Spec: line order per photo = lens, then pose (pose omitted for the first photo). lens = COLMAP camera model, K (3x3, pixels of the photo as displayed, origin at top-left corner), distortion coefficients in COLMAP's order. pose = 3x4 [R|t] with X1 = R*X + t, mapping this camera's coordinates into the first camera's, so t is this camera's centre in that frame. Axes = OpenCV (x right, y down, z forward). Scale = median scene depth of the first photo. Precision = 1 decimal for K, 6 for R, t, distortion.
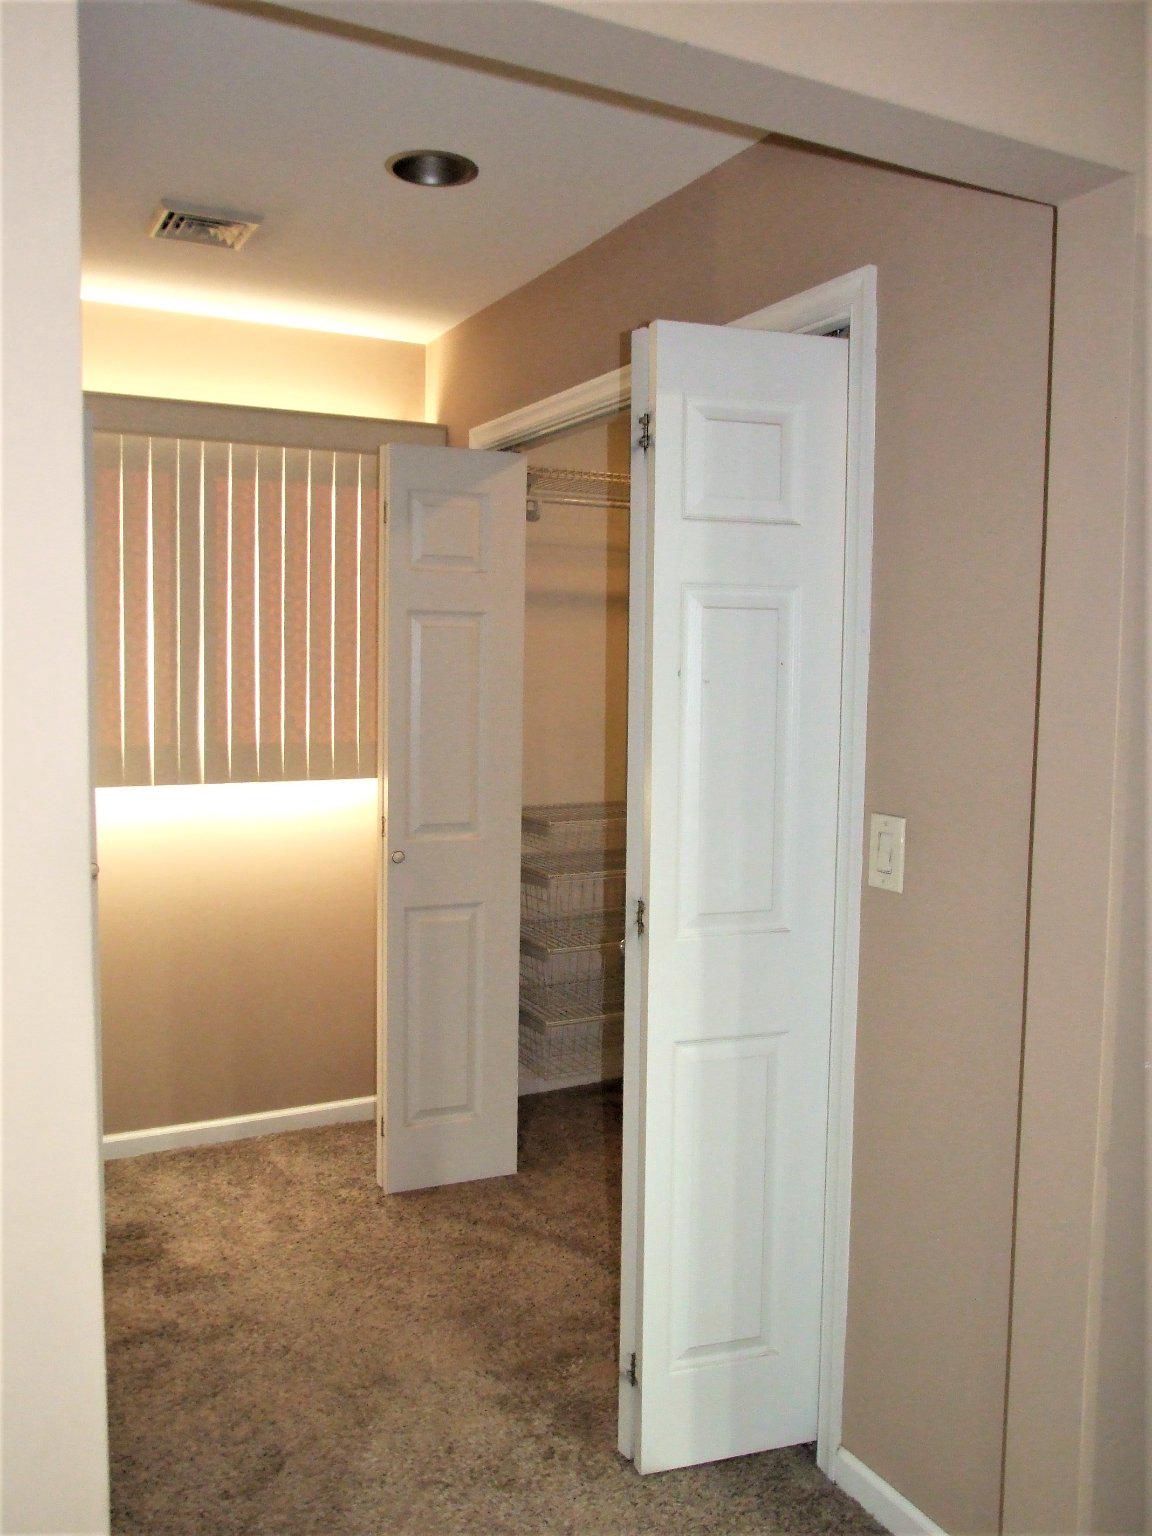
lens RADIAL K [[1244.1, 0, 579.1], [0, 1244.1, 764.0], [0, 0, 1]] dist [0.003380, 0.004463]
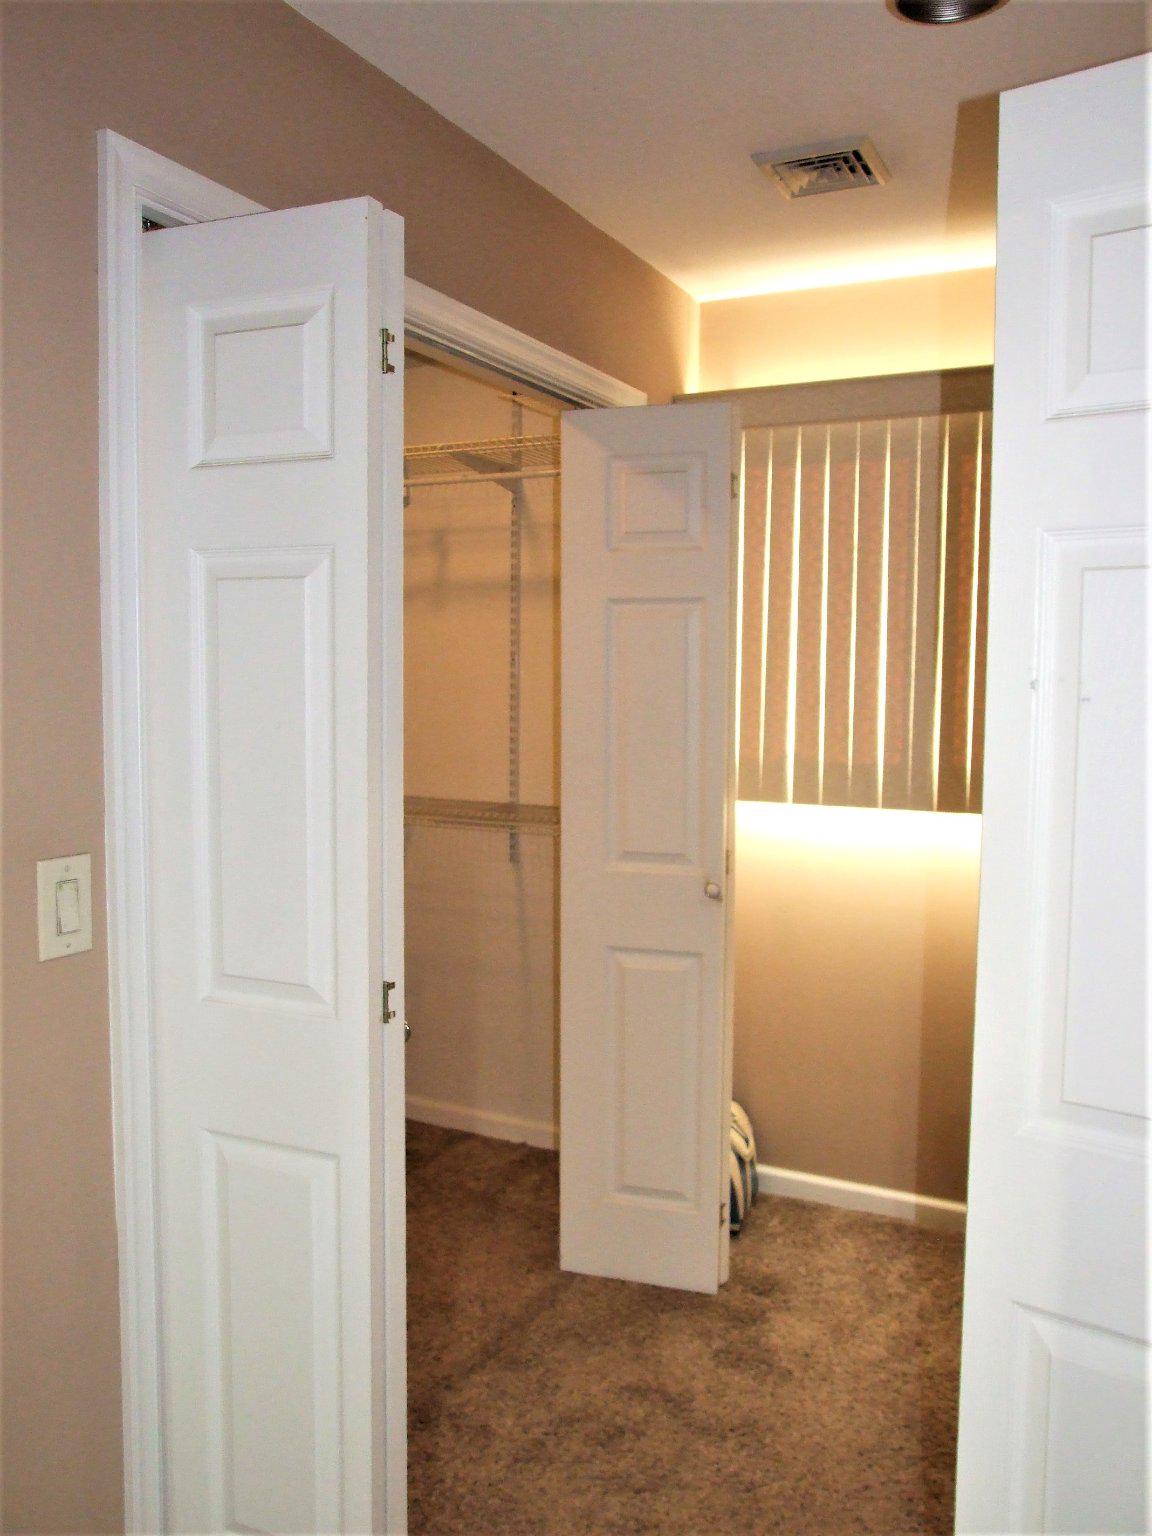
lens RADIAL K [[1244.1, 0, 578.0], [0, 1244.1, 772.9], [0, 0, 1]] dist [0.003380, 0.004463]
pose [[0.592363, 0.052792, -0.803940, 0.271111], [-0.063359, 0.997813, 0.018839, -0.012290], [0.803176, 0.039778, 0.594412, 0.310068]]
